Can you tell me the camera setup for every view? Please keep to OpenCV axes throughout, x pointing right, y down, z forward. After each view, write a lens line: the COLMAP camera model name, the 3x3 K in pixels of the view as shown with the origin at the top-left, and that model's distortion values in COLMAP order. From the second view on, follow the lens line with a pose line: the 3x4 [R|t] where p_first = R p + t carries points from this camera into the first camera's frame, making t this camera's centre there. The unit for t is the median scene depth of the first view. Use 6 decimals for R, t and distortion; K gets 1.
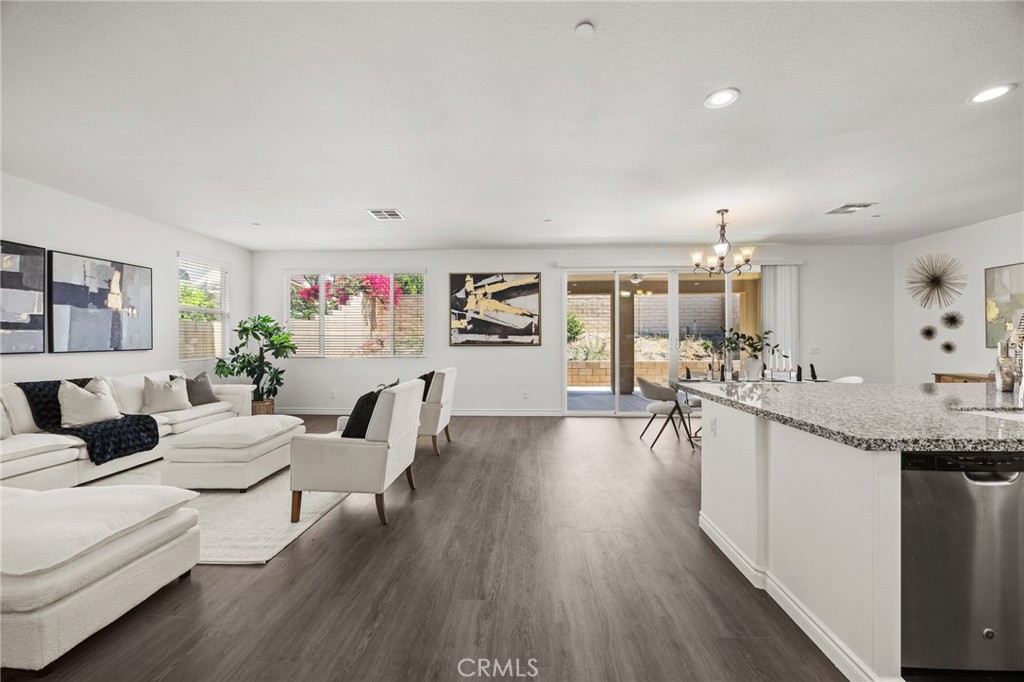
lens RADIAL K [[388.3, 0, 517.2], [0, 388.3, 340.3], [0, 0, 1]] dist [-0.003797, 0.000325]
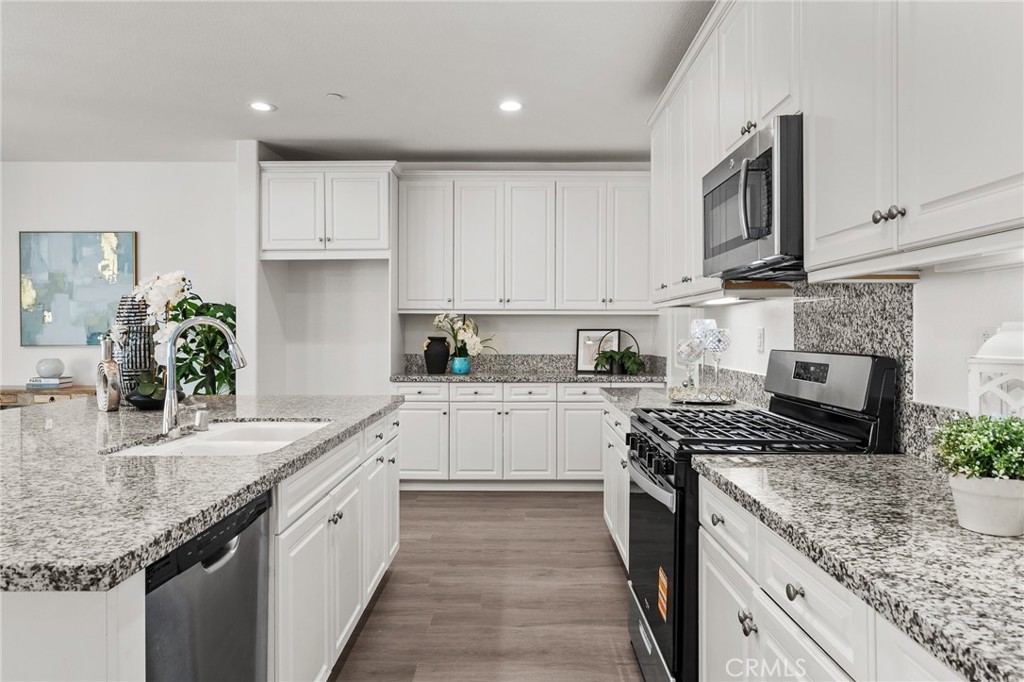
lens RADIAL K [[643.1, 0, 519.7], [0, 643.1, 336.2], [0, 0, 1]] dist [0.002882, -0.002406]
pose [[-0.034244, -0.002328, 0.999411, 0.041502], [-0.002406, 0.999995, 0.002247, -0.004465], [-0.999411, -0.002328, -0.034249, 0.170703]]
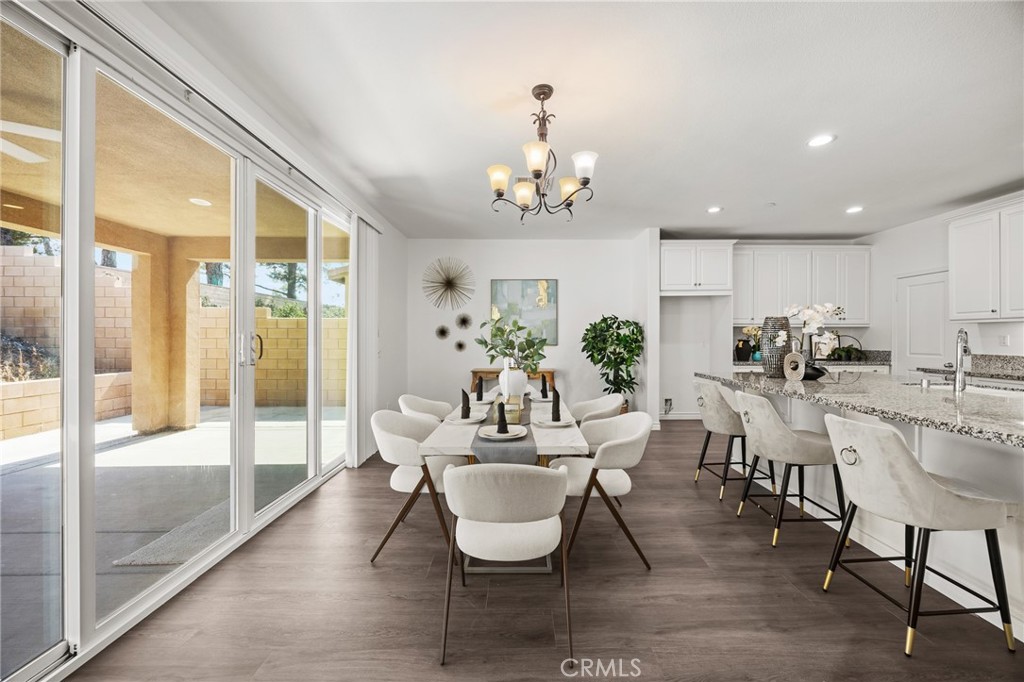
lens RADIAL K [[388.3, 0, 516.0], [0, 388.3, 339.4], [0, 0, 1]] dist [-0.003797, 0.000325]
pose [[-0.034667, -0.001525, 0.999398, 0.010075], [-0.000730, 0.999999, 0.001501, -0.002478], [-0.999399, -0.000678, -0.034668, 1.097874]]
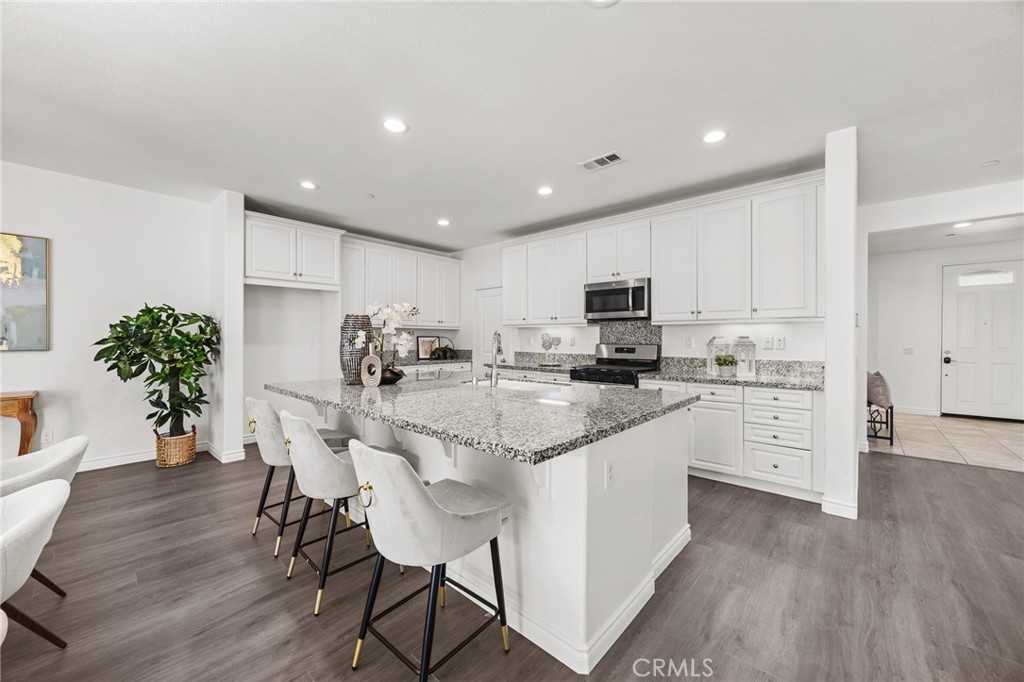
lens RADIAL K [[388.3, 0, 516.8], [0, 388.3, 340.8], [0, 0, 1]] dist [-0.003797, 0.000325]
pose [[-0.767795, -0.002101, 0.640692, 0.113244], [-0.001087, 0.999997, 0.001976, -0.002684], [-0.640695, 0.000821, -0.767795, 0.898467]]
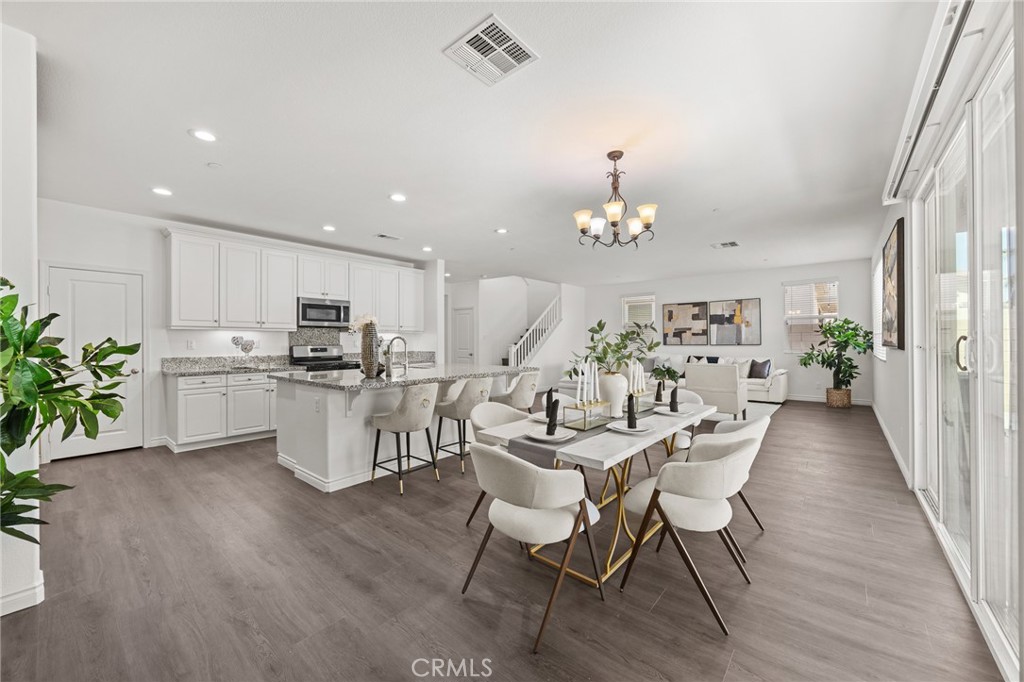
lens RADIAL K [[388.3, 0, 516.7], [0, 388.3, 340.0], [0, 0, 1]] dist [-0.003797, 0.000325]
pose [[-0.614649, 0.005506, -0.788781, 1.224354], [0.007189, 0.999973, 0.001378, -0.009176], [0.788768, -0.004823, -0.614673, 1.337518]]
